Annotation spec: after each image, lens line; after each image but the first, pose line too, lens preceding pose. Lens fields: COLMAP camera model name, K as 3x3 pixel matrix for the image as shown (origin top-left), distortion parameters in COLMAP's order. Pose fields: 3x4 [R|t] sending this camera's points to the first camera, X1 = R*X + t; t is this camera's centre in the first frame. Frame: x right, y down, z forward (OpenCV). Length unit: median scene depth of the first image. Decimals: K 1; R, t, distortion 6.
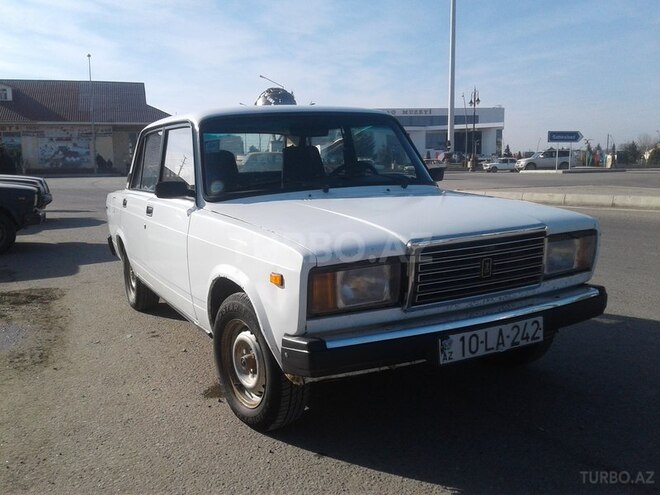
lens RADIAL K [[638.6, 0, 330.0], [0, 638.6, 245.9], [0, 0, 1]] dist [0.049058, 0.000000]
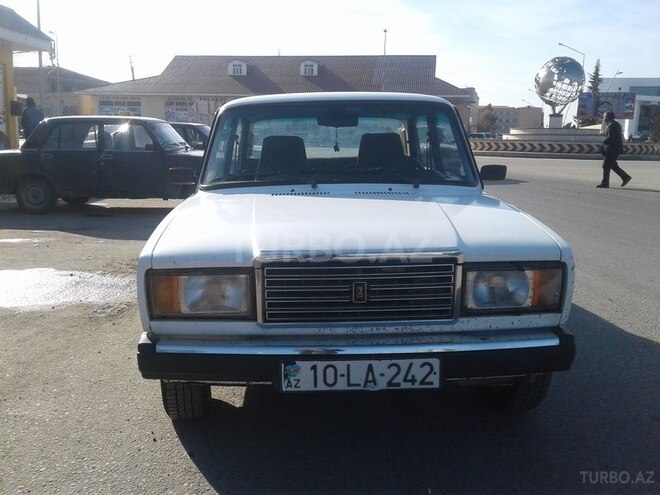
lens RADIAL K [[638.6, 0, 331.1], [0, 638.6, 245.6], [0, 0, 1]] dist [0.049058, 0.000000]
pose [[0.893505, 0.108567, -0.435731, 0.554204], [-0.089603, 0.993925, 0.063908, -0.077202], [0.440022, -0.018059, 0.897805, 0.196256]]
